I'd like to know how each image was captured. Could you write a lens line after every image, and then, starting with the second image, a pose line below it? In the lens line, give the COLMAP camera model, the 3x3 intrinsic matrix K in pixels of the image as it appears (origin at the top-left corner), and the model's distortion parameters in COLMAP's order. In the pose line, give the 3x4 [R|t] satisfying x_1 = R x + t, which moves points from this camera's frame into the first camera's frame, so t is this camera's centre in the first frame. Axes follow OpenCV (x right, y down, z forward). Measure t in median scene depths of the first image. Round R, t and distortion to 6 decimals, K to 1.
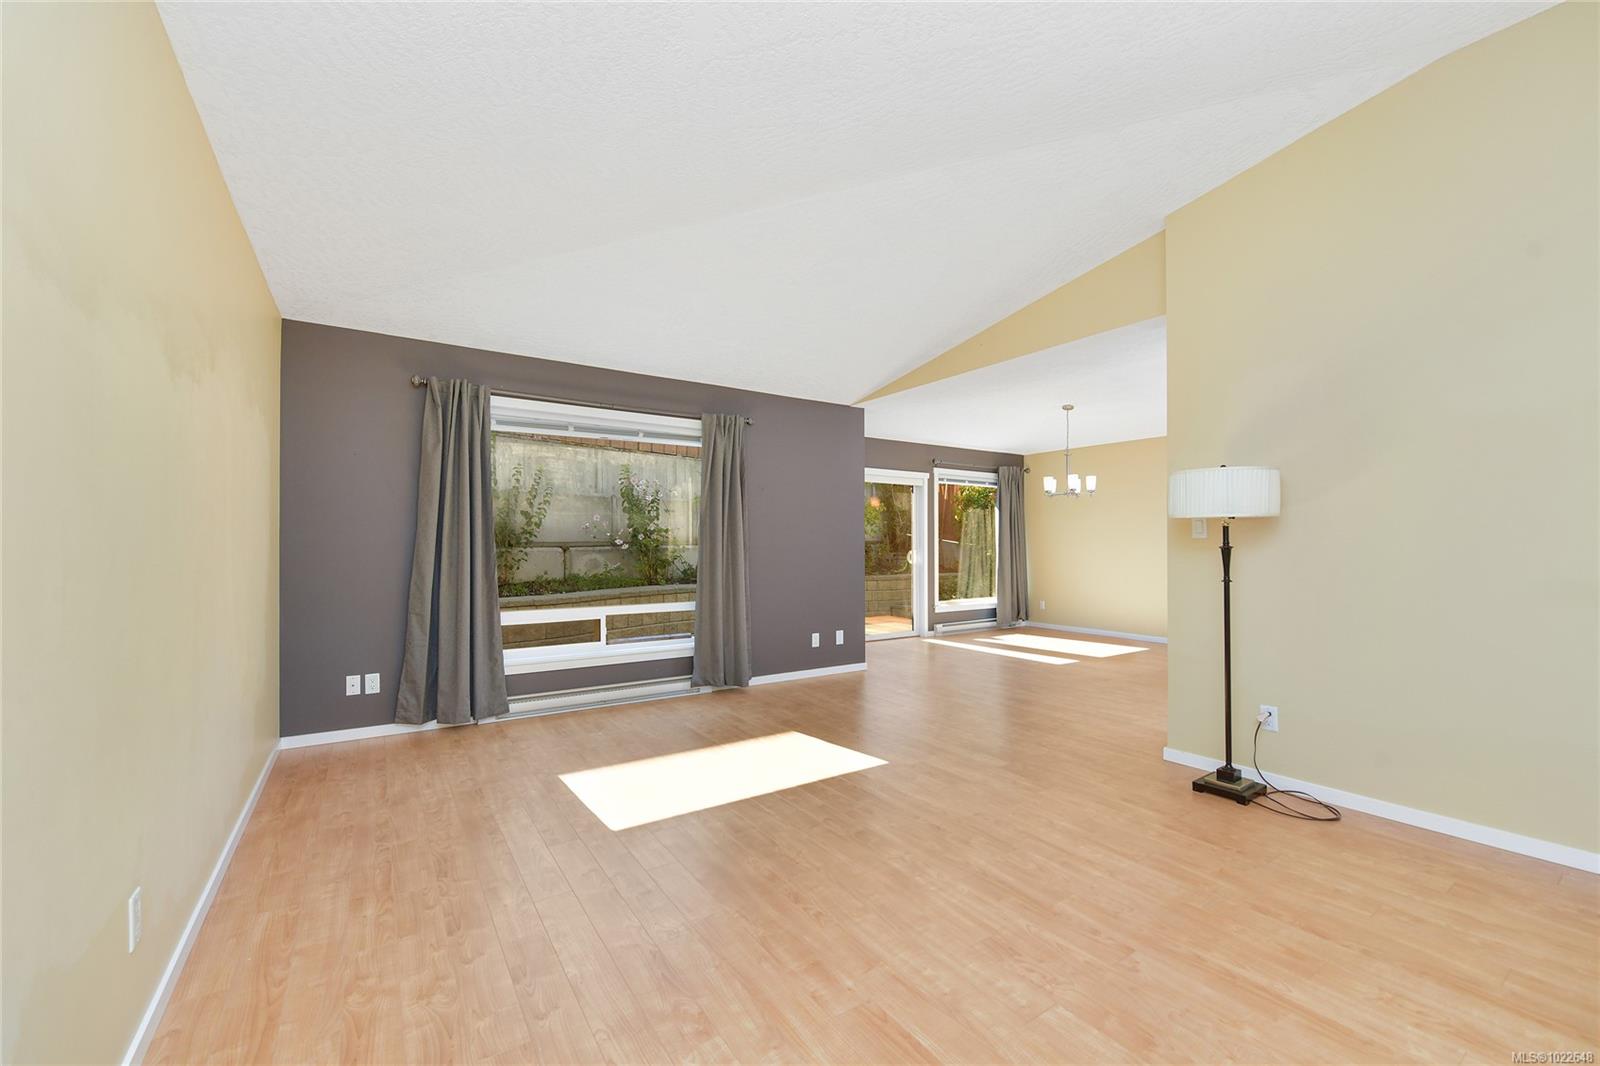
lens RADIAL K [[649.5, 0, 801.8], [0, 649.5, 541.8], [0, 0, 1]] dist [0.001275, 0.000038]
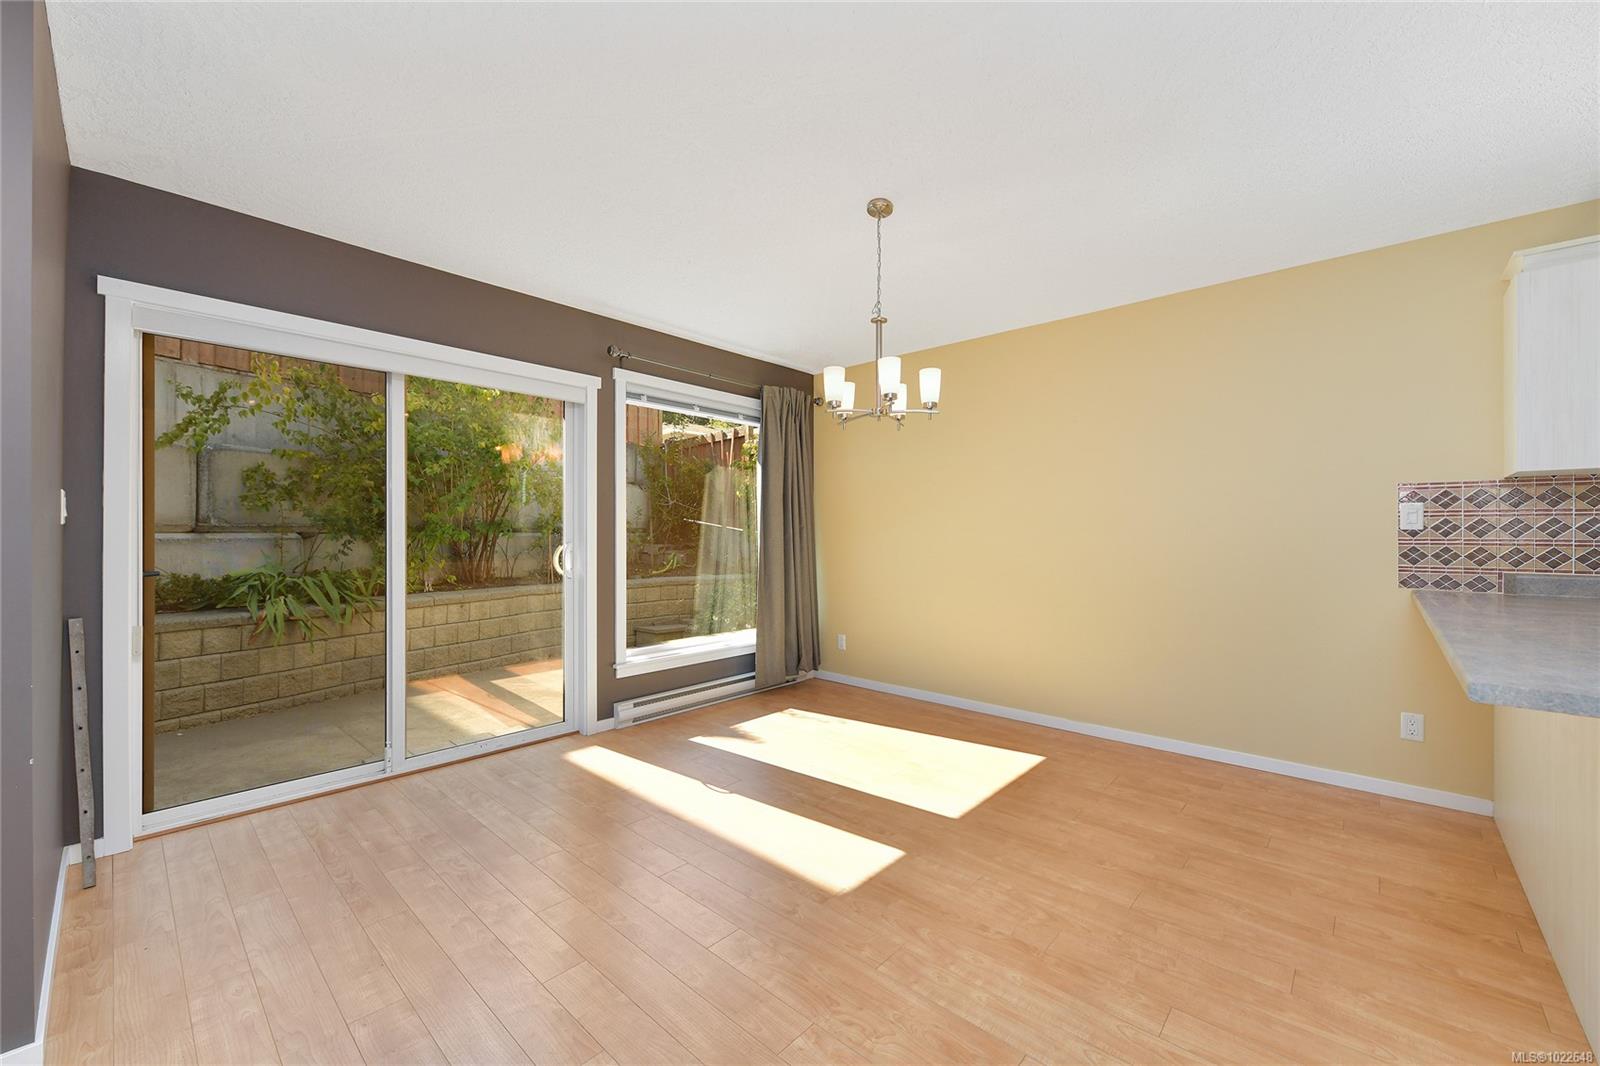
lens RADIAL K [[628.7, 0, 800.0], [0, 628.7, 533.0], [0, 0, 1]] dist [-0.002048, -0.000189]
pose [[0.971896, 0.005249, 0.235353, 0.224075], [-0.006222, 0.999975, 0.003391, 0.002043], [-0.235329, -0.004760, 0.971904, 0.521297]]
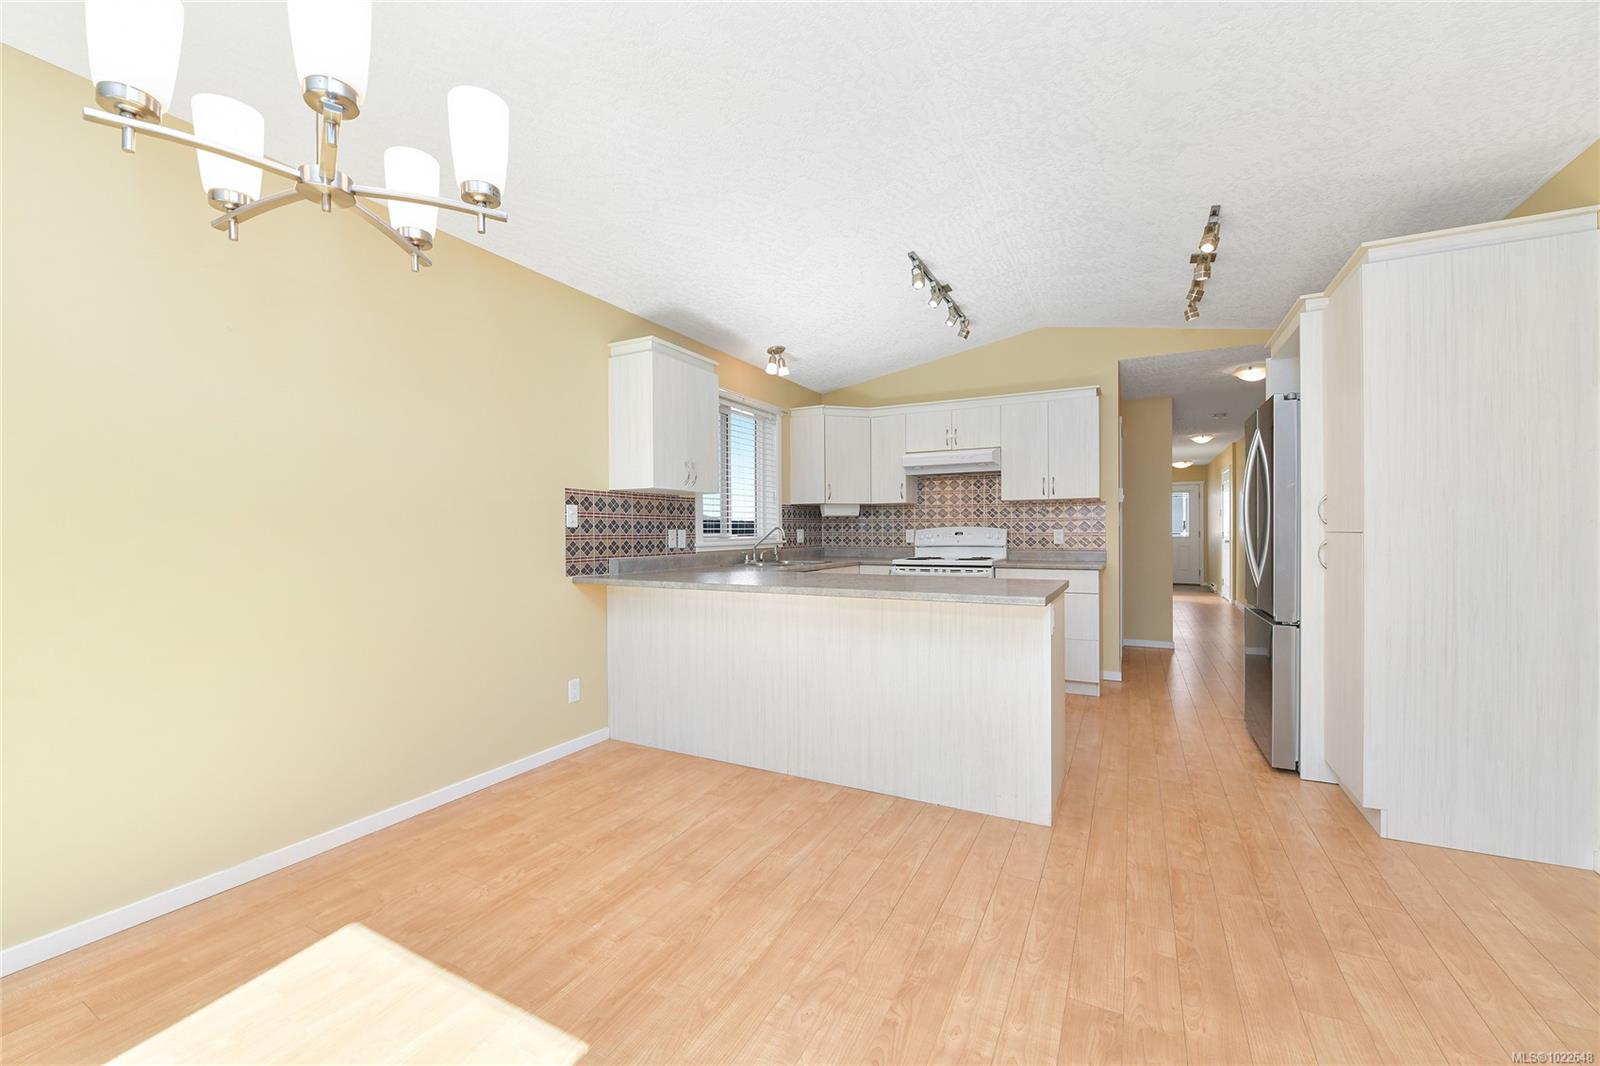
lens RADIAL K [[628.7, 0, 800.0], [0, 628.7, 533.0], [0, 0, 1]] dist [-0.002048, -0.000189]
pose [[-0.471624, 0.004275, 0.881789, -0.087275], [-0.003811, 0.999969, -0.006887, 0.037138], [-0.881792, -0.006609, -0.471593, 3.897071]]
